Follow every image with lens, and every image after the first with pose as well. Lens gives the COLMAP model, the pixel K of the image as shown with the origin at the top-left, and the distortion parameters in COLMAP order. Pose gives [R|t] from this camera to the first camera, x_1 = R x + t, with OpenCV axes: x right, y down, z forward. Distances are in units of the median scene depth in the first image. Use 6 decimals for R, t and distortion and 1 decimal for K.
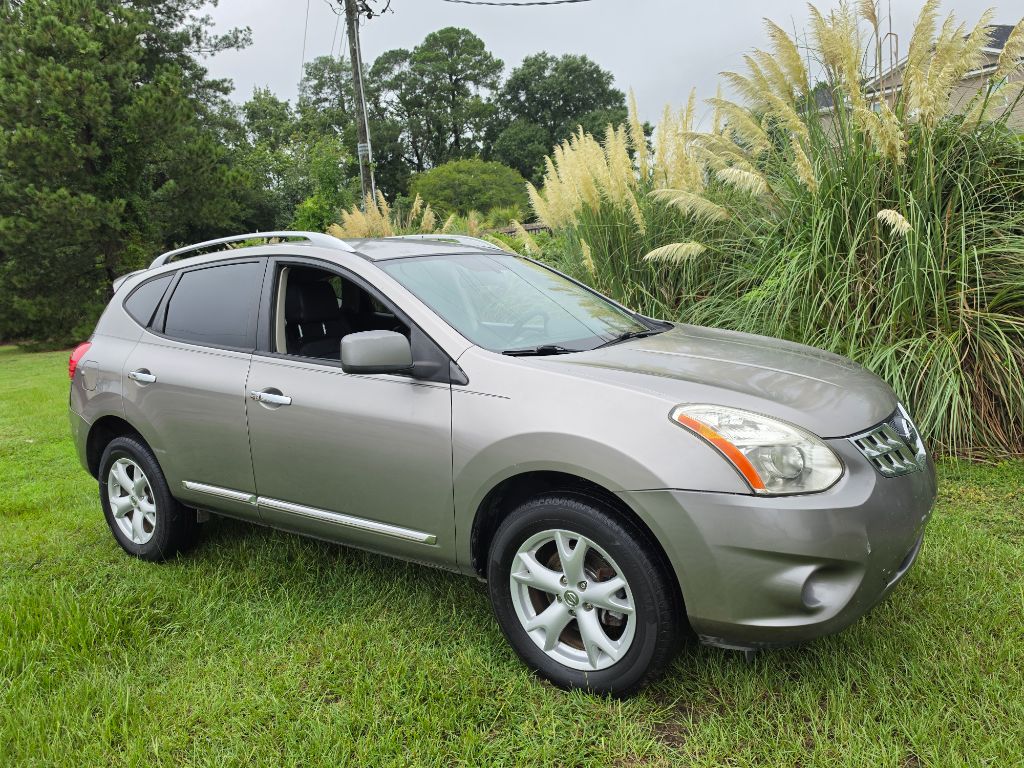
lens RADIAL K [[712.7, 0, 511.1], [0, 712.7, 387.8], [0, 0, 1]] dist [0.038042, -0.046030]
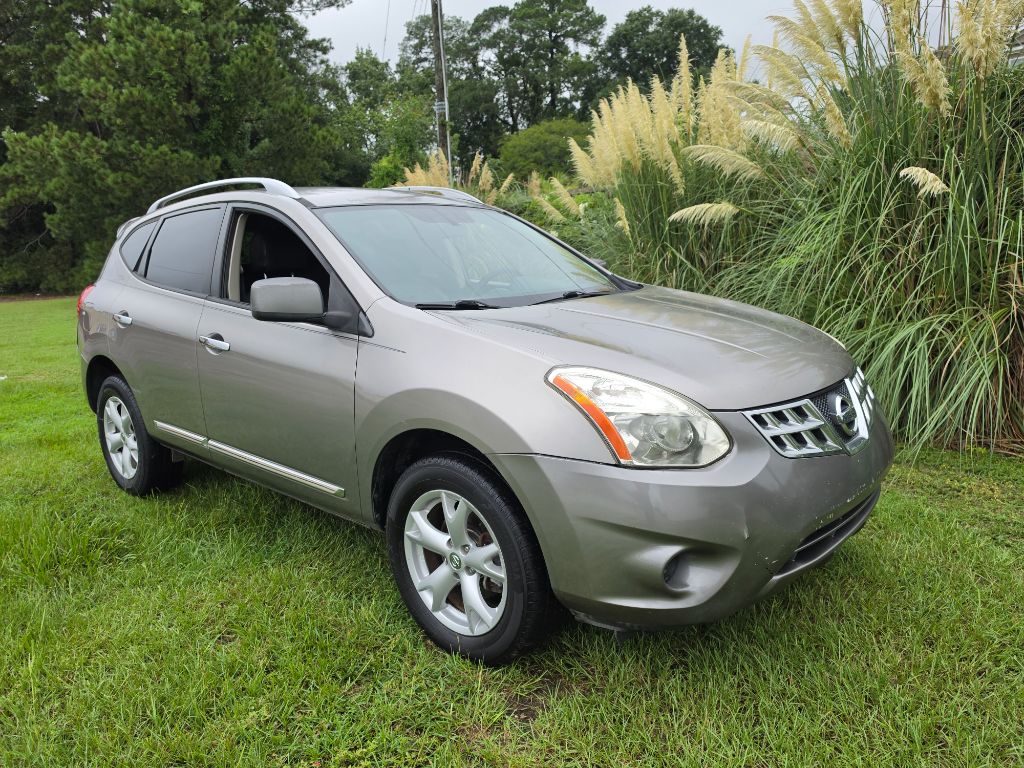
lens RADIAL K [[712.7, 0, 502.3], [0, 712.7, 391.1], [0, 0, 1]] dist [0.038042, -0.046030]
pose [[0.989366, 0.054841, -0.134715, 0.105017], [-0.047815, 0.997349, 0.054843, 0.003359], [0.137365, -0.047819, 0.989366, 0.024385]]
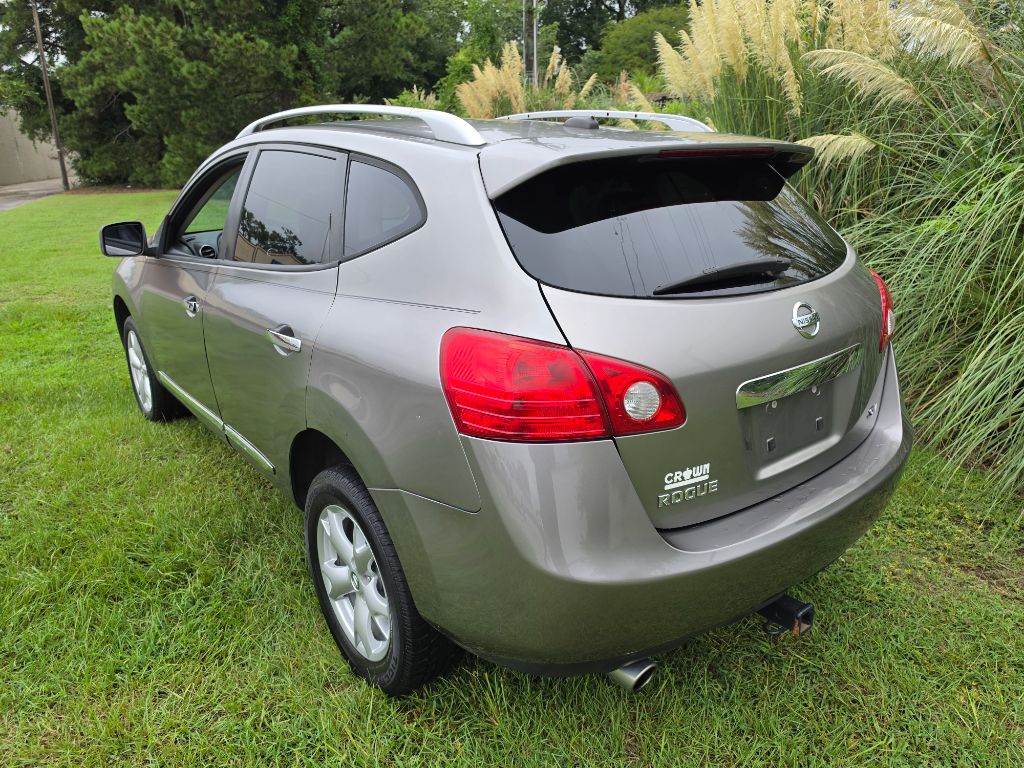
lens RADIAL K [[712.7, 0, 514.1], [0, 712.7, 383.6], [0, 0, 1]] dist [0.038042, -0.046030]
pose [[0.964787, 0.132794, -0.227050, 0.126609], [-0.091518, 0.978741, 0.183552, -0.067326], [0.246597, -0.156310, 0.956429, 0.233479]]
